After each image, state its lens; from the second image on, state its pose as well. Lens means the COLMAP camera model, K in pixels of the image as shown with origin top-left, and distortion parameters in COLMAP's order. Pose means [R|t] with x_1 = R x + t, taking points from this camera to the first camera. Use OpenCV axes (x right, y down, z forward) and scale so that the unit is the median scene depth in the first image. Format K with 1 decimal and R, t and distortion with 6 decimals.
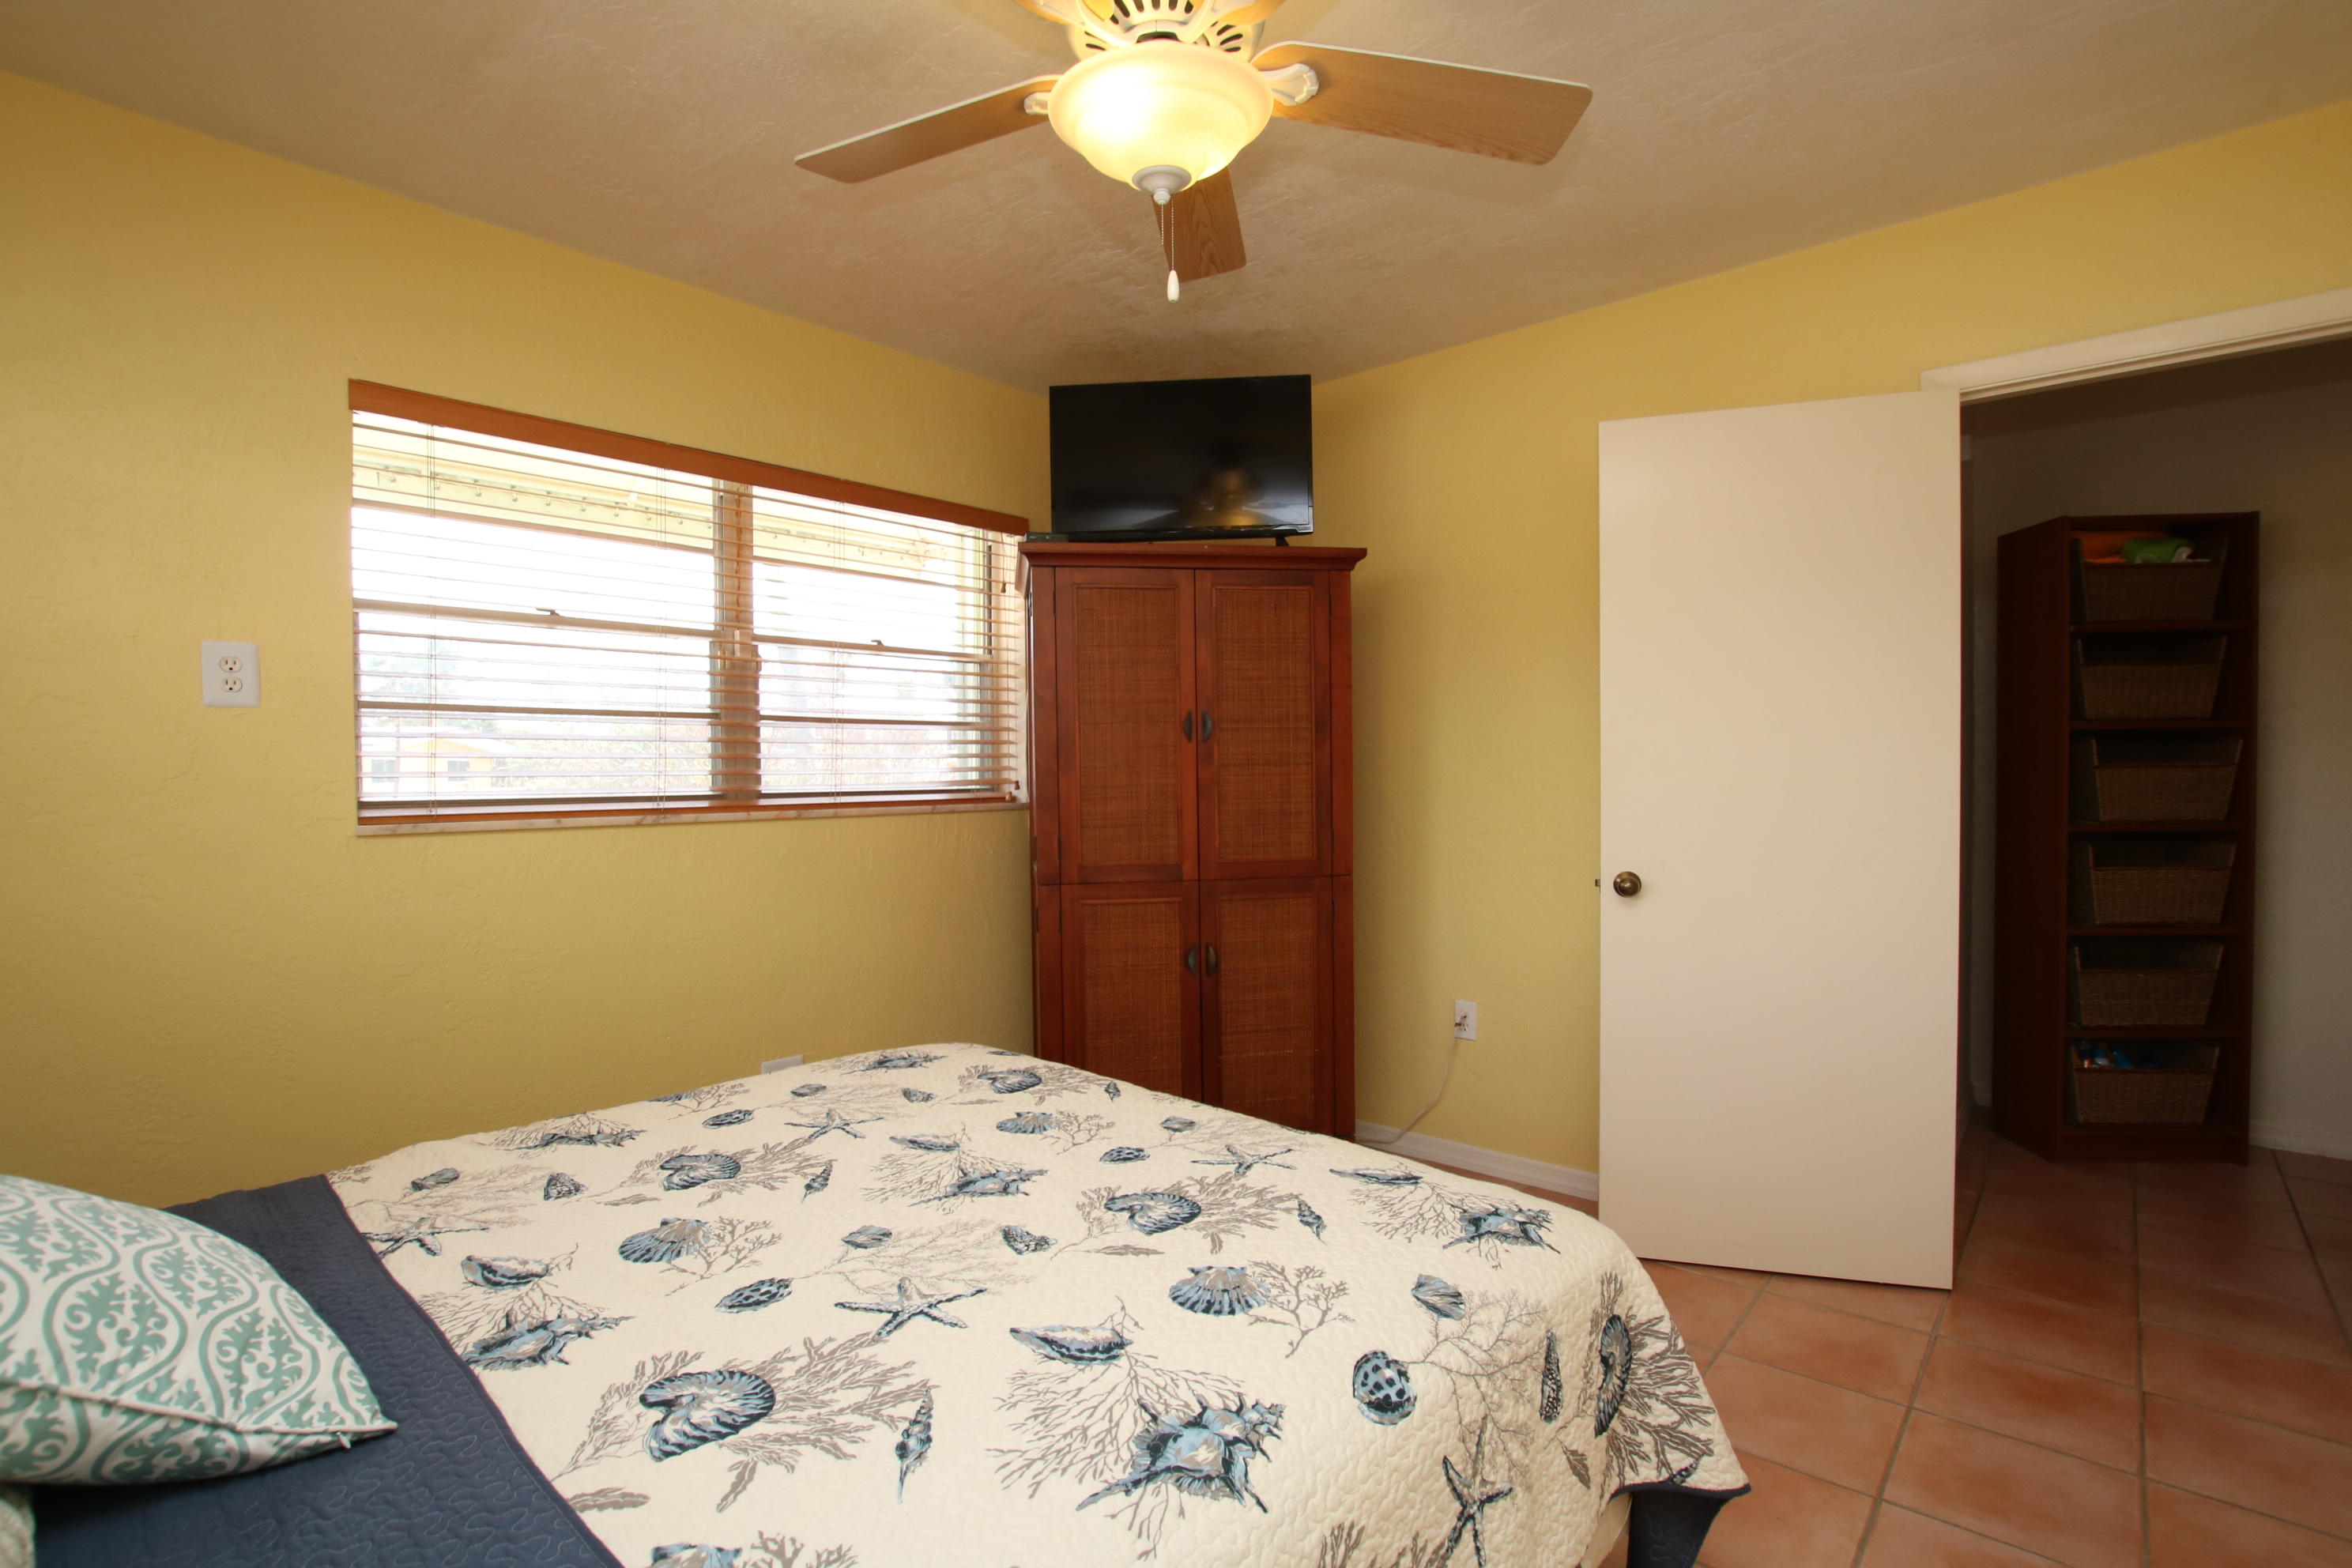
lens RADIAL K [[1097.9, 0, 1175.9], [0, 1097.9, 797.6], [0, 0, 1]] dist [-0.037369, 0.006145]
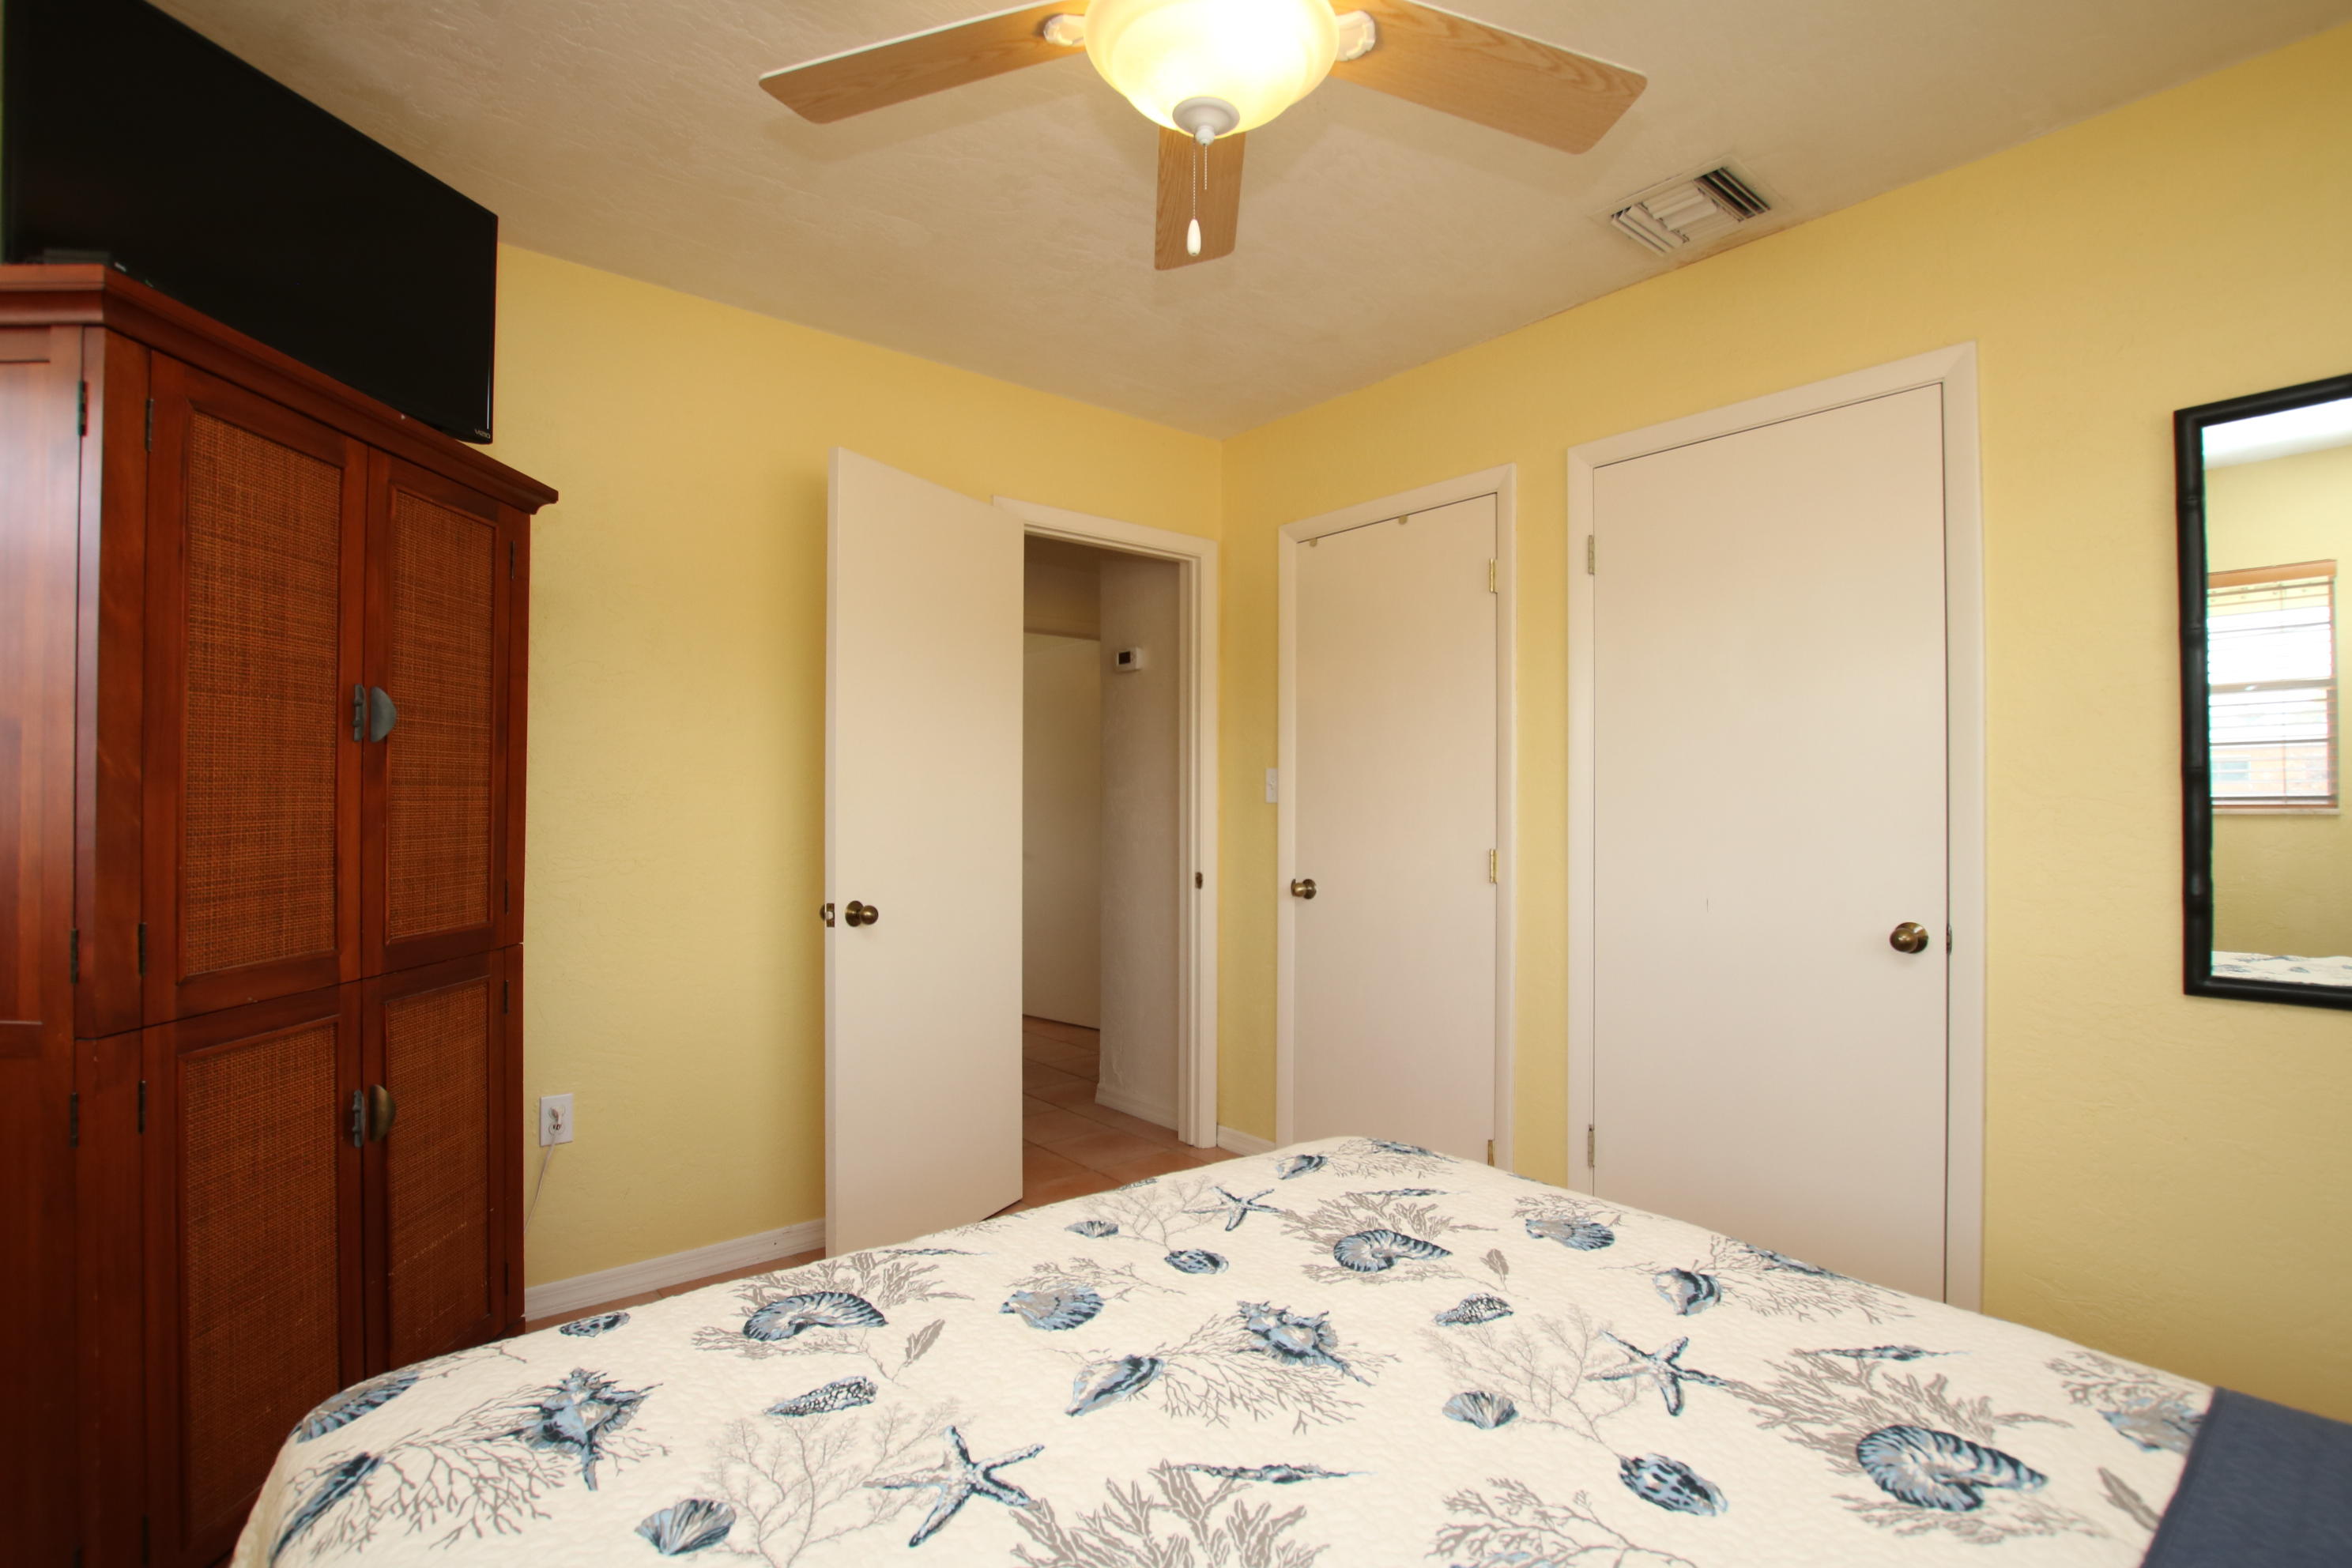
lens RADIAL K [[1097.9, 0, 1175.9], [0, 1097.9, 797.6], [0, 0, 1]] dist [-0.037369, 0.006145]
pose [[0.155614, 0.017194, 0.987668, -0.709533], [0.019351, 0.999604, -0.020451, -0.000927], [-0.987628, 0.022295, 0.155220, 0.730382]]
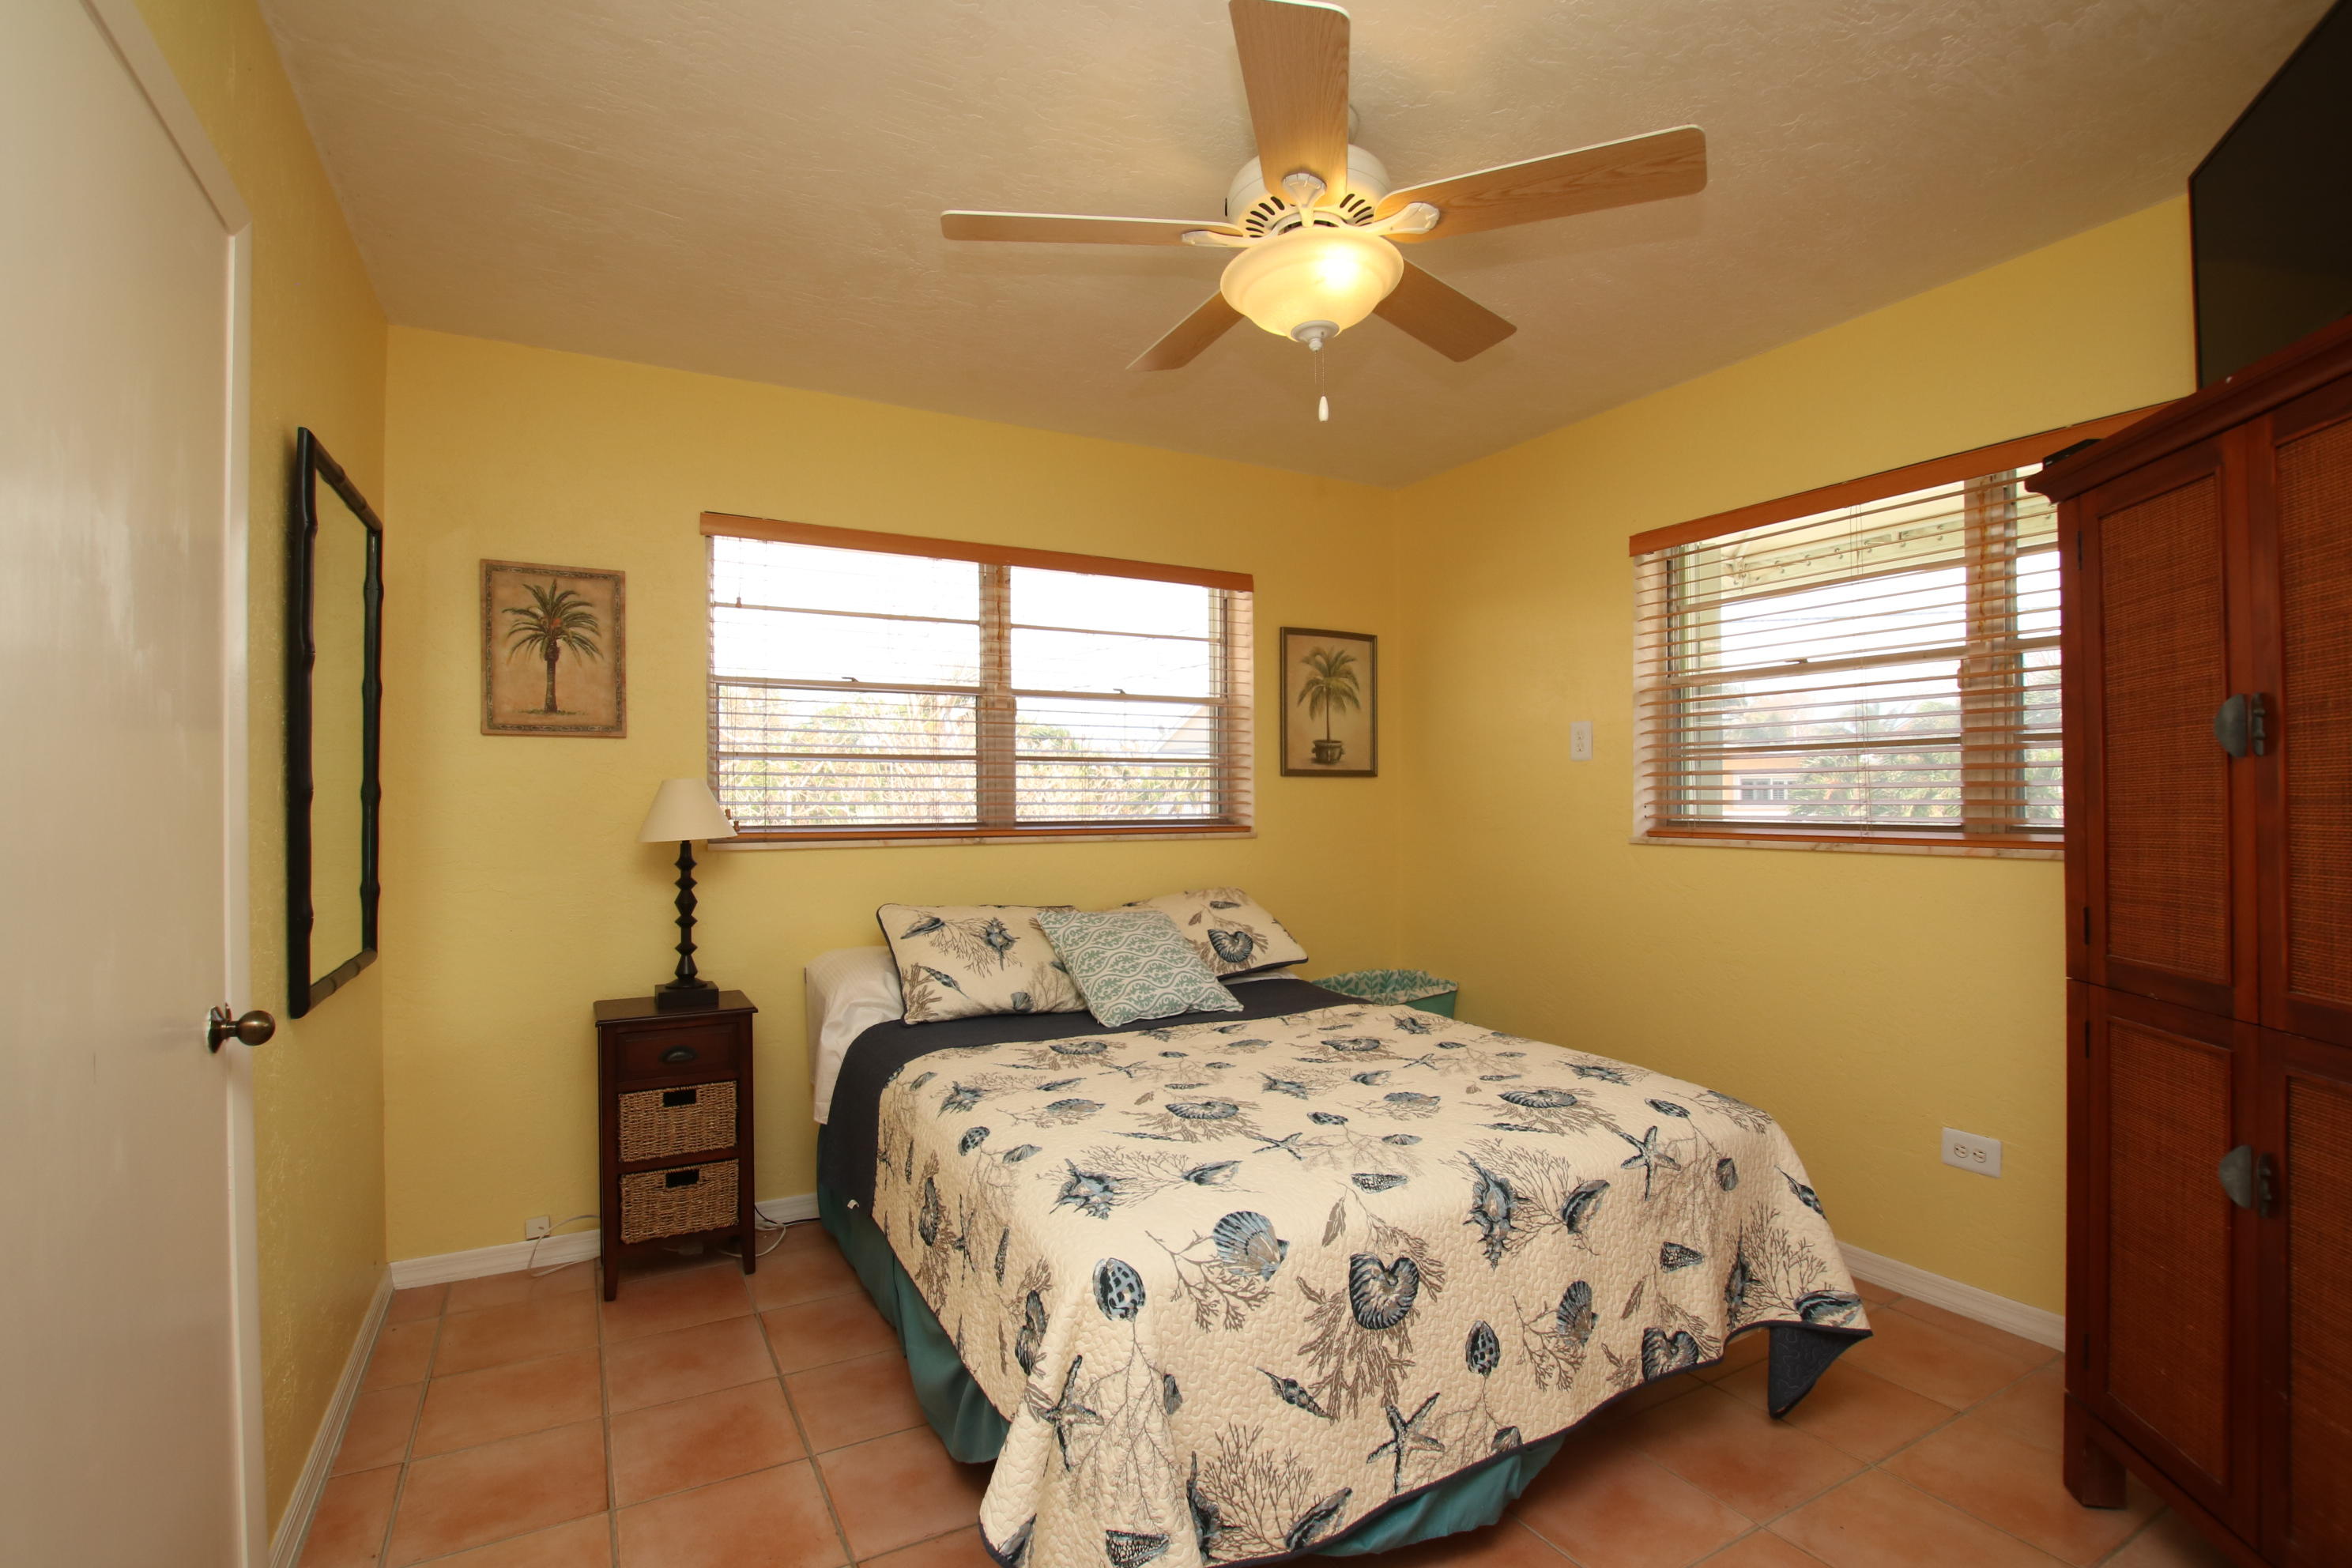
lens RADIAL K [[1097.9, 0, 1175.9], [0, 1097.9, 797.6], [0, 0, 1]] dist [-0.037369, 0.006145]
pose [[-0.337602, 0.008620, -0.941249, 0.980990], [-0.014834, 0.999785, 0.014477, -0.045469], [0.941172, 0.018850, -0.337402, 1.037320]]
